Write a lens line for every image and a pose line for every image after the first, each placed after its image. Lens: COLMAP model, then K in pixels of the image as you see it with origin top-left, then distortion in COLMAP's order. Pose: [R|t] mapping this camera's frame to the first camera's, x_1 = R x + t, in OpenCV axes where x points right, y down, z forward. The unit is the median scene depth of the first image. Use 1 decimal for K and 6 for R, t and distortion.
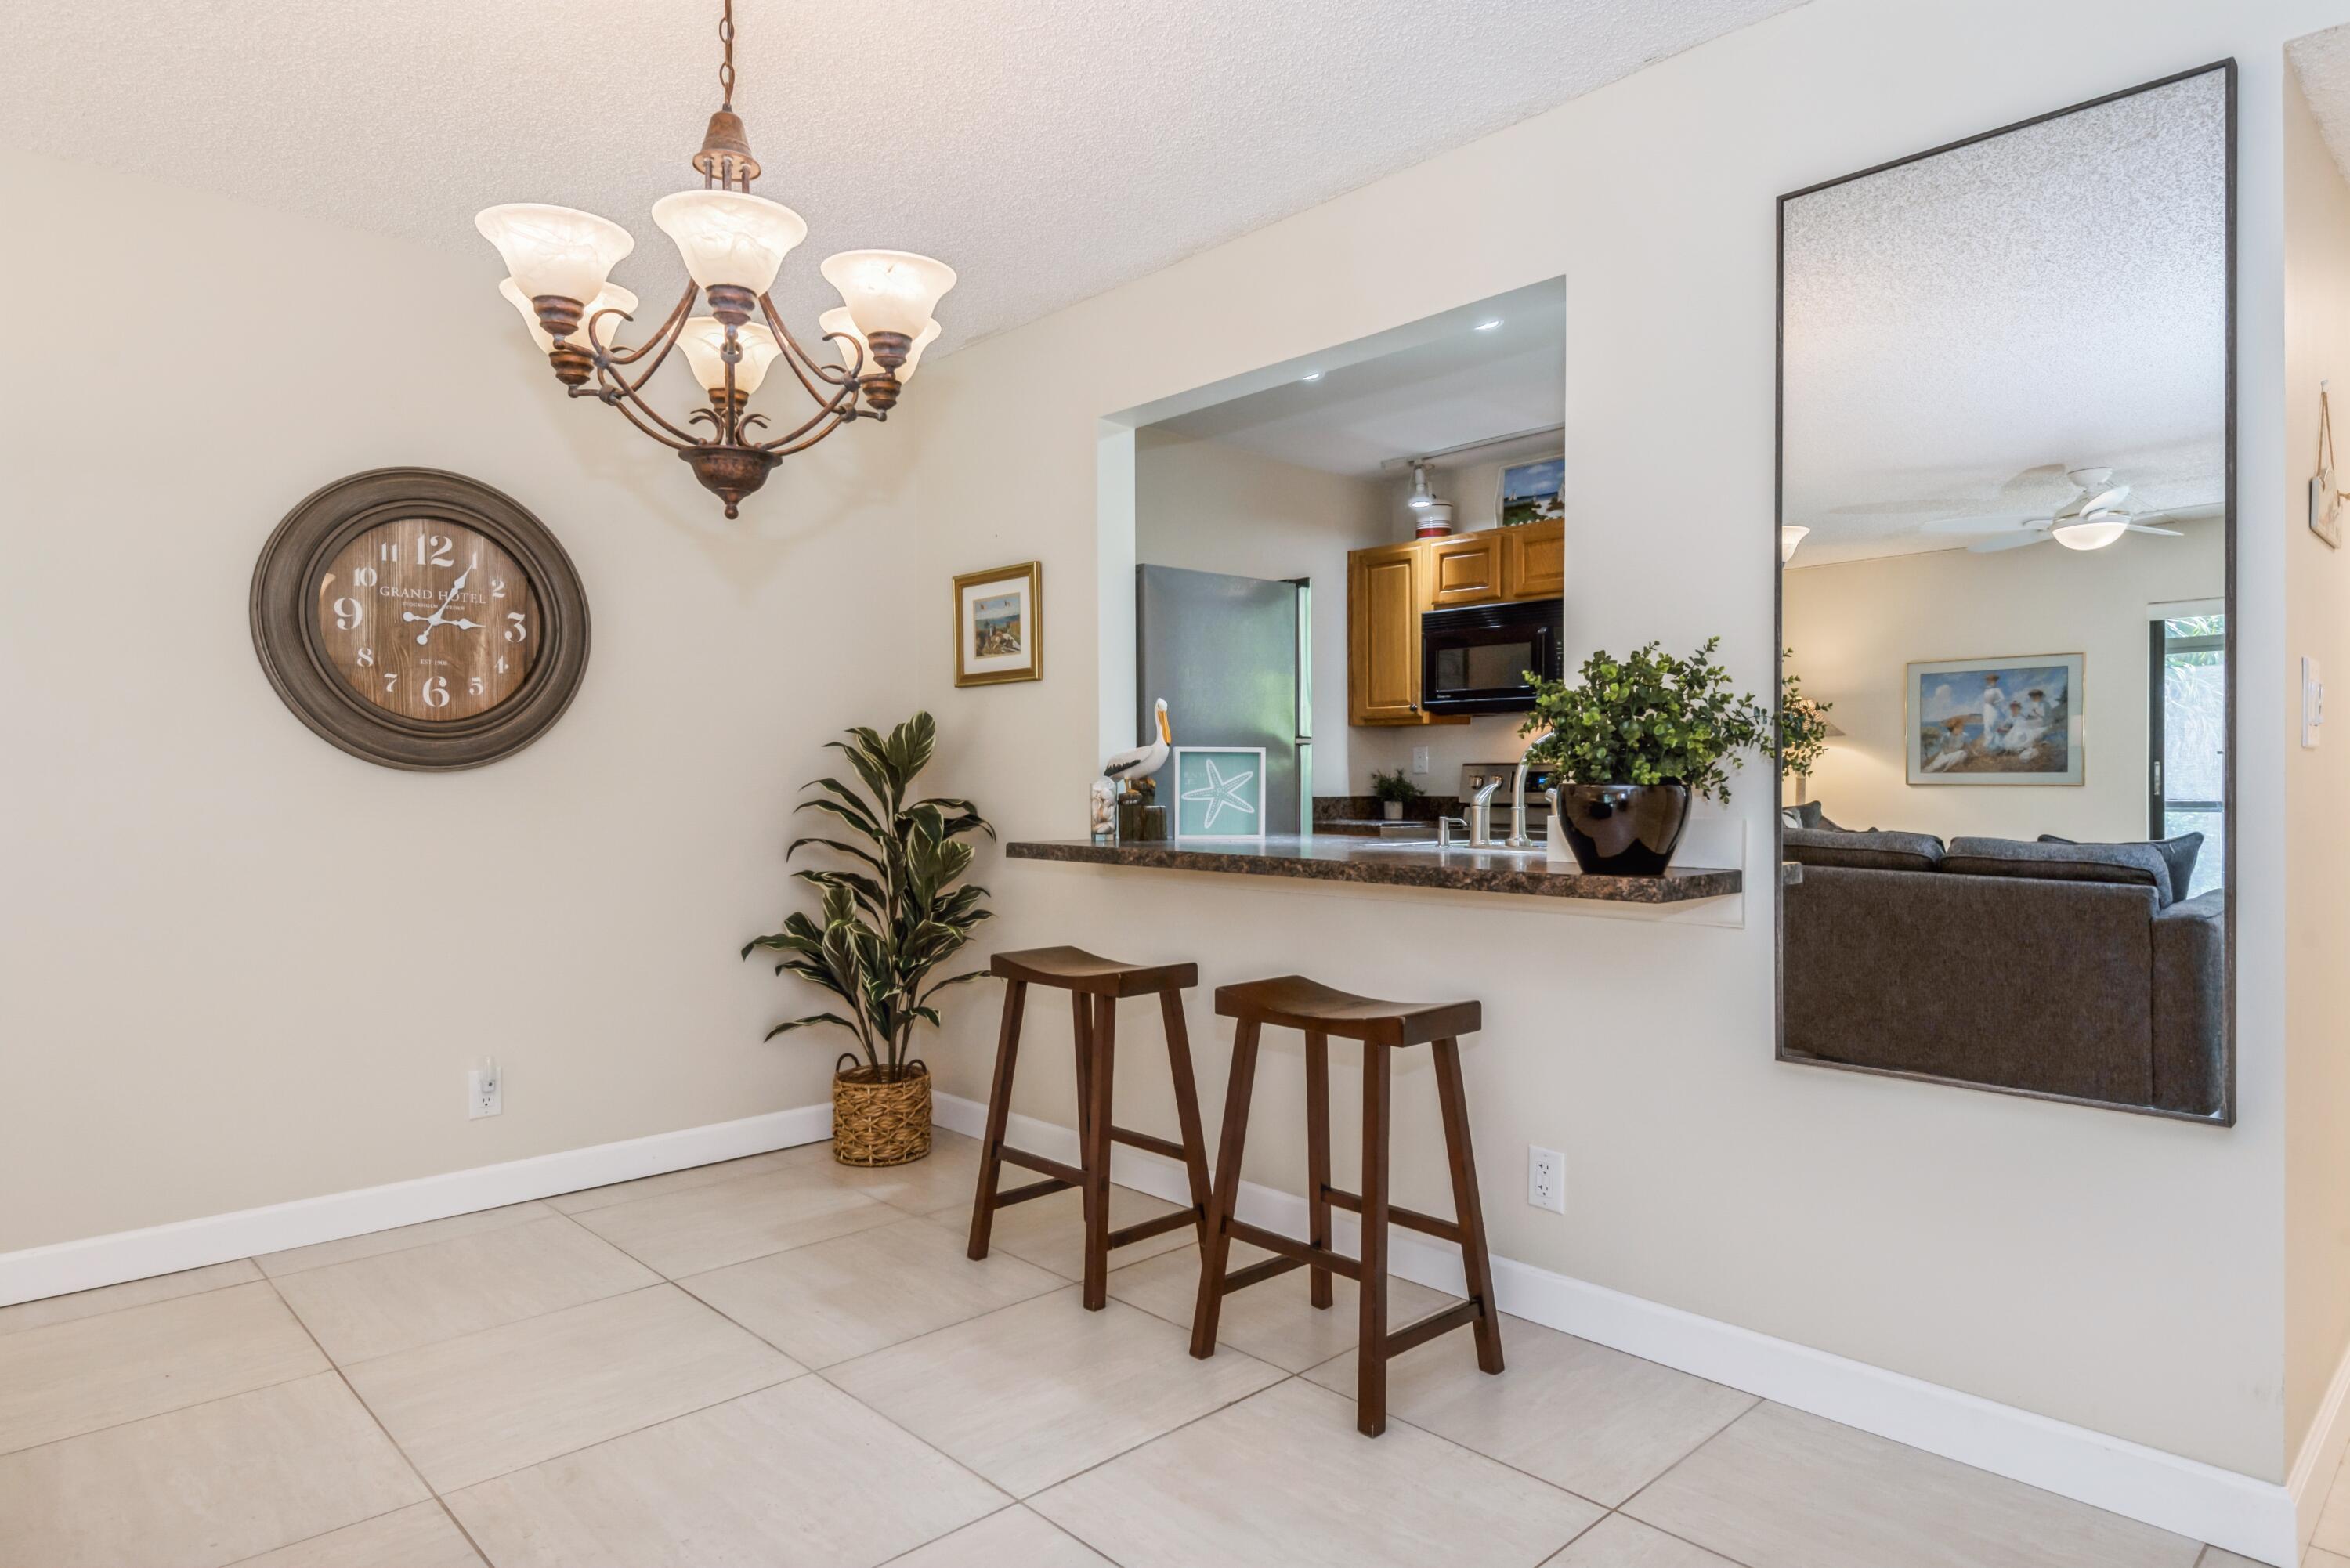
lens RADIAL K [[1359.5, 0, 1175.0], [0, 1359.5, 784.0], [0, 0, 1]] dist [-0.002008, -0.000862]
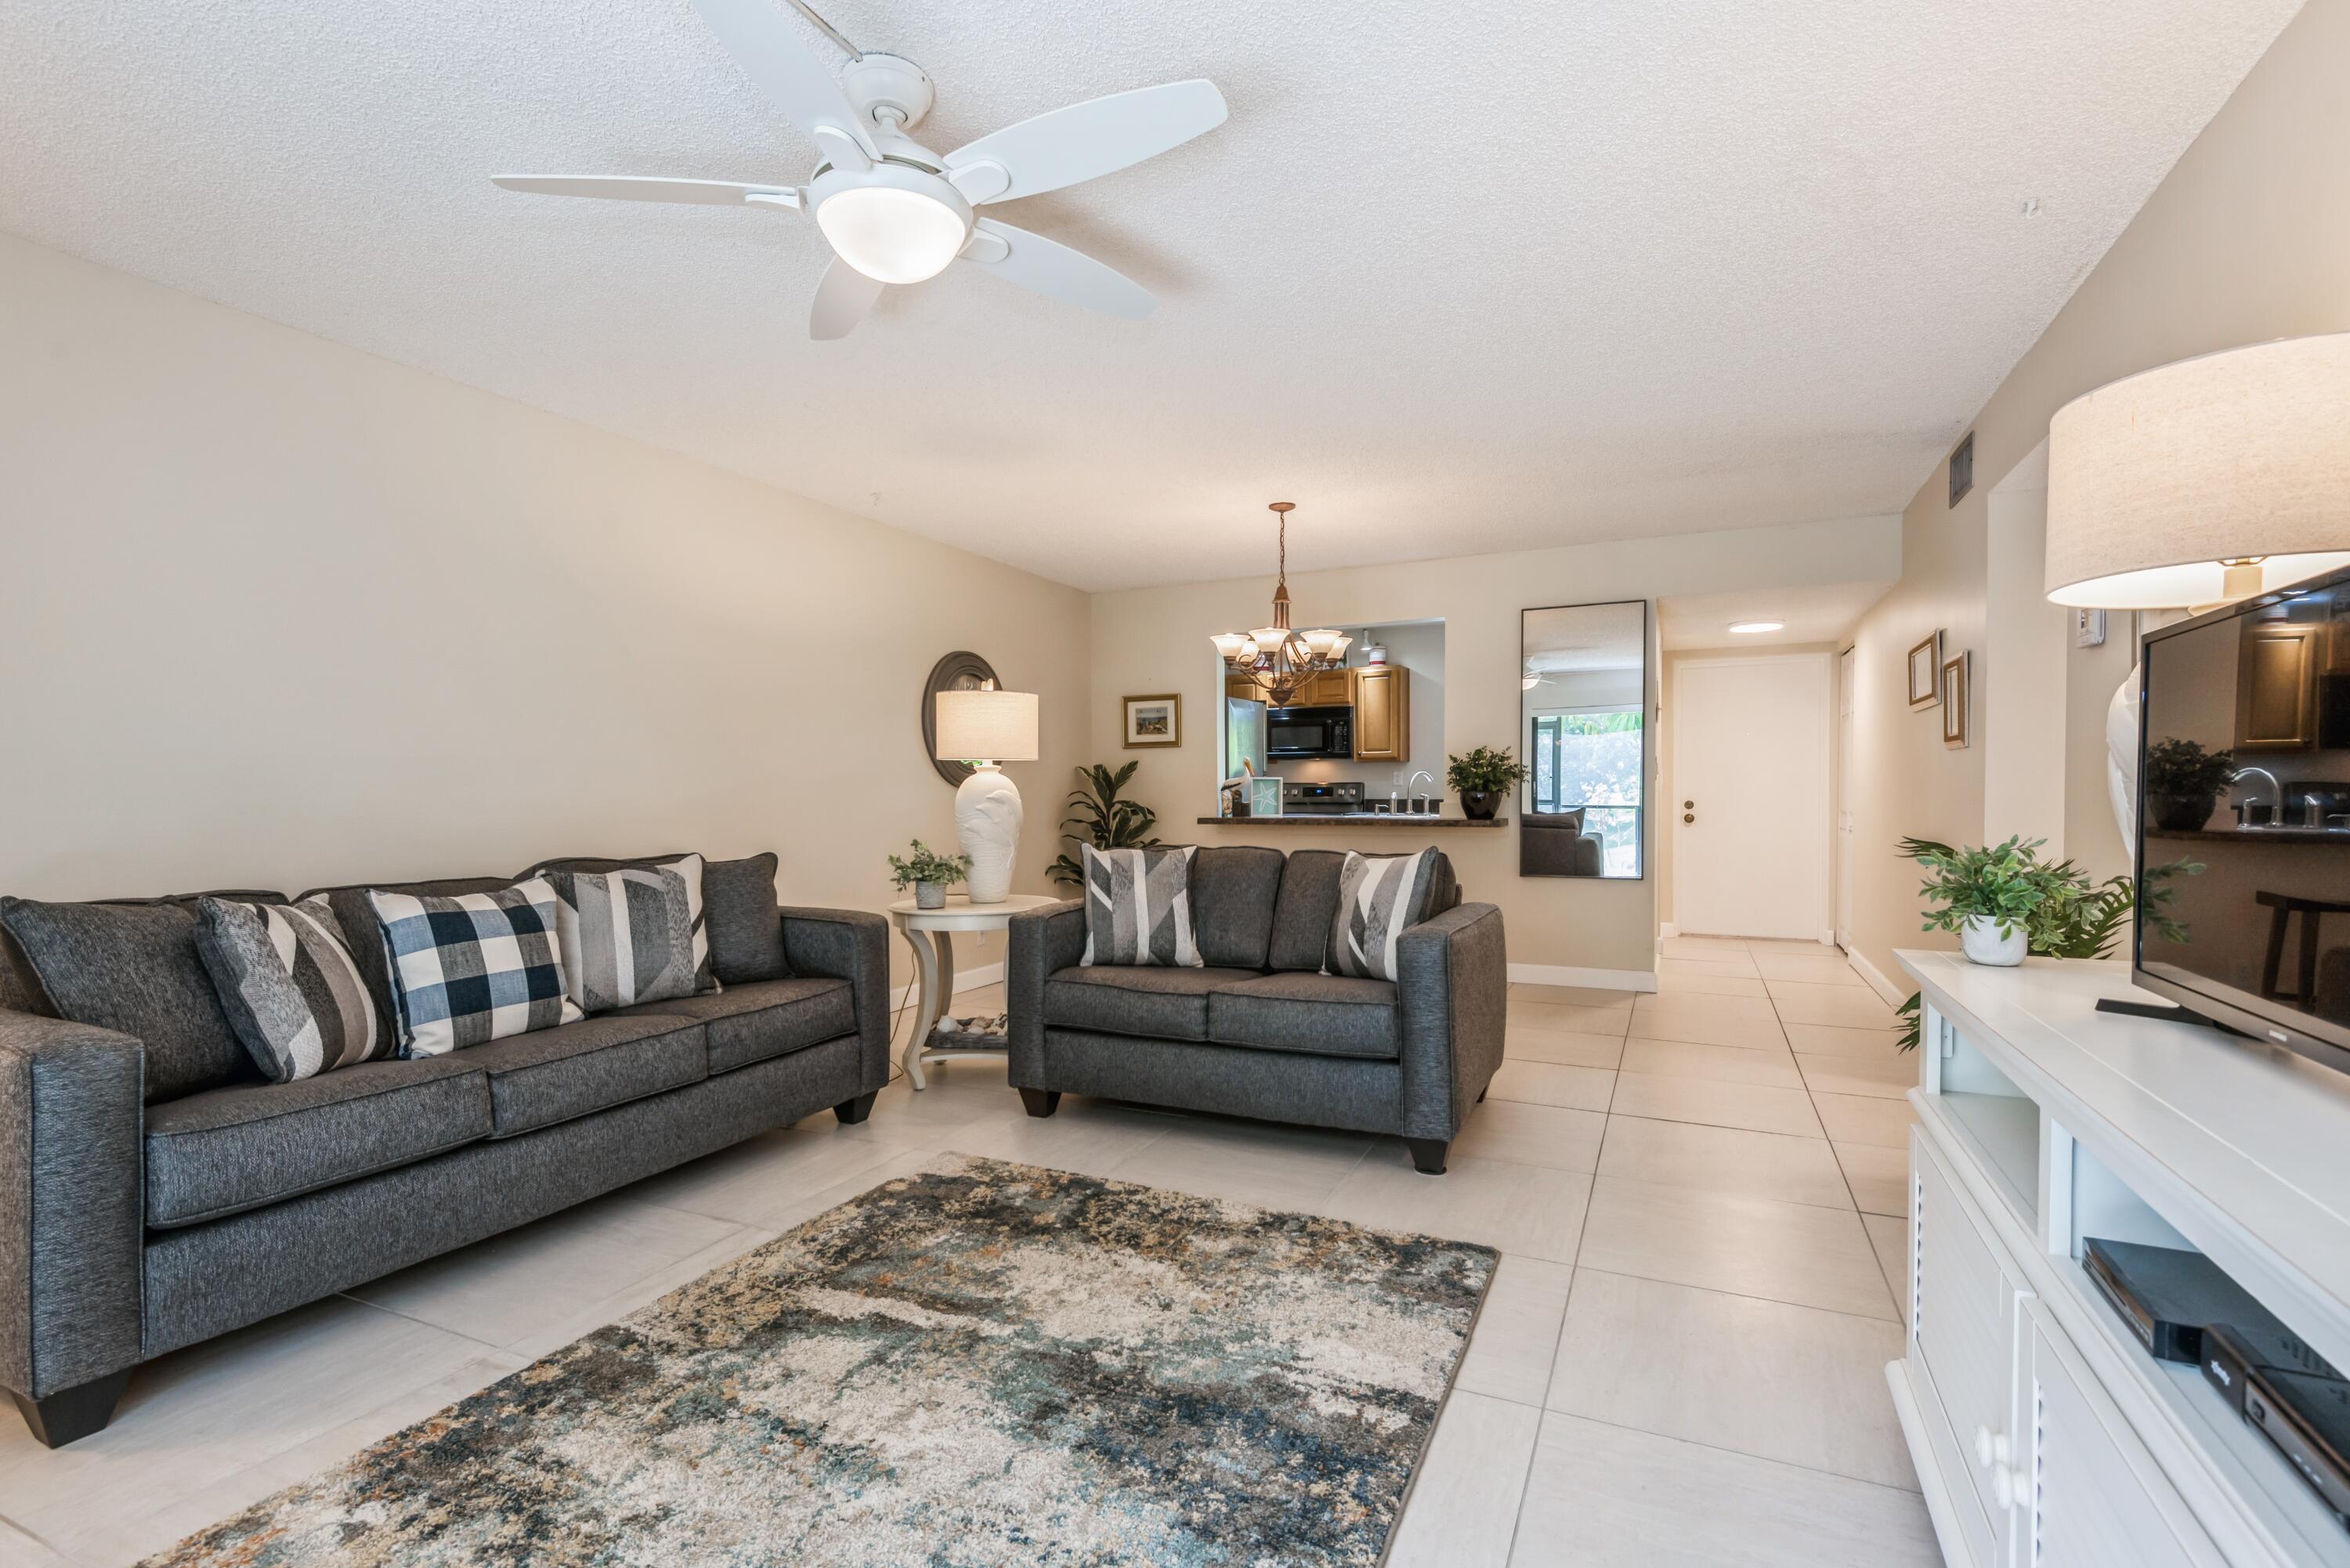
lens RADIAL K [[1074.2, 0, 1175.0], [0, 1074.2, 784.0], [0, 0, 1]] dist [-0.023046, -0.000289]
pose [[0.930659, 0.001646, 0.365883, -0.742084], [0.003224, 0.999914, -0.012699, 0.006859], [-0.365872, 0.012999, 0.930574, -0.628836]]
